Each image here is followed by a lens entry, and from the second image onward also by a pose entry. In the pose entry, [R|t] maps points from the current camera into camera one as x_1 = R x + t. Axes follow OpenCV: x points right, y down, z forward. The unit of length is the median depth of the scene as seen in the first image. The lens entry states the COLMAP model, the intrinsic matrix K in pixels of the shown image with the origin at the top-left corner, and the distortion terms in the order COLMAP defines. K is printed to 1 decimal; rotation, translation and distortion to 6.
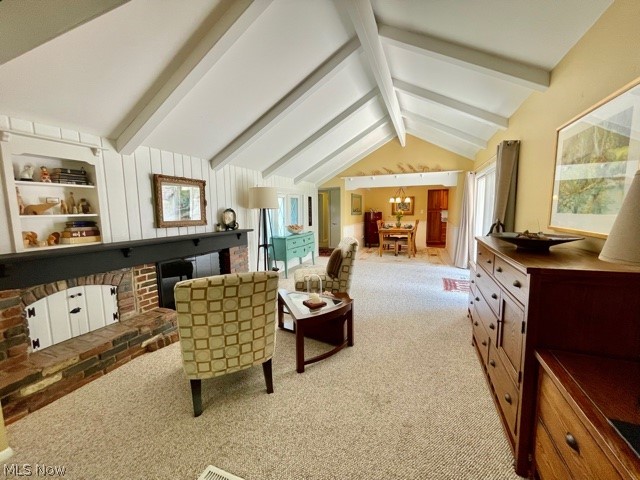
lens RADIAL K [[260.7, 0, 320.9], [0, 260.7, 241.0], [0, 0, 1]] dist [-0.001952, 0.000581]
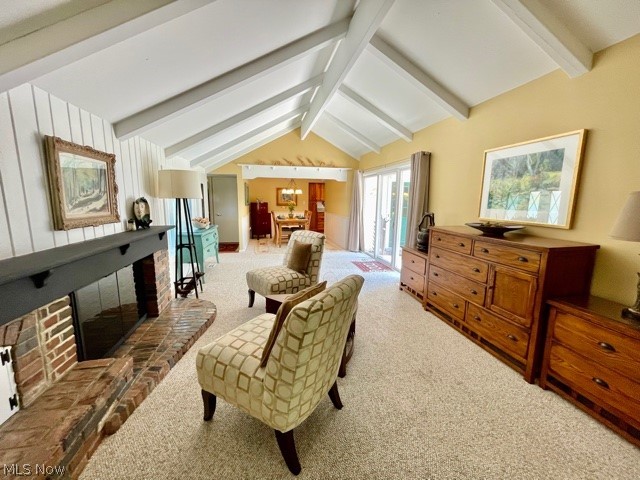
lens RADIAL K [[260.7, 0, 320.3], [0, 260.7, 240.1], [0, 0, 1]] dist [-0.001952, 0.000581]
pose [[0.831454, -0.065627, 0.551704, -0.422929], [0.044838, 0.997686, 0.051105, -0.029389], [-0.553781, -0.017754, 0.832473, 0.174015]]
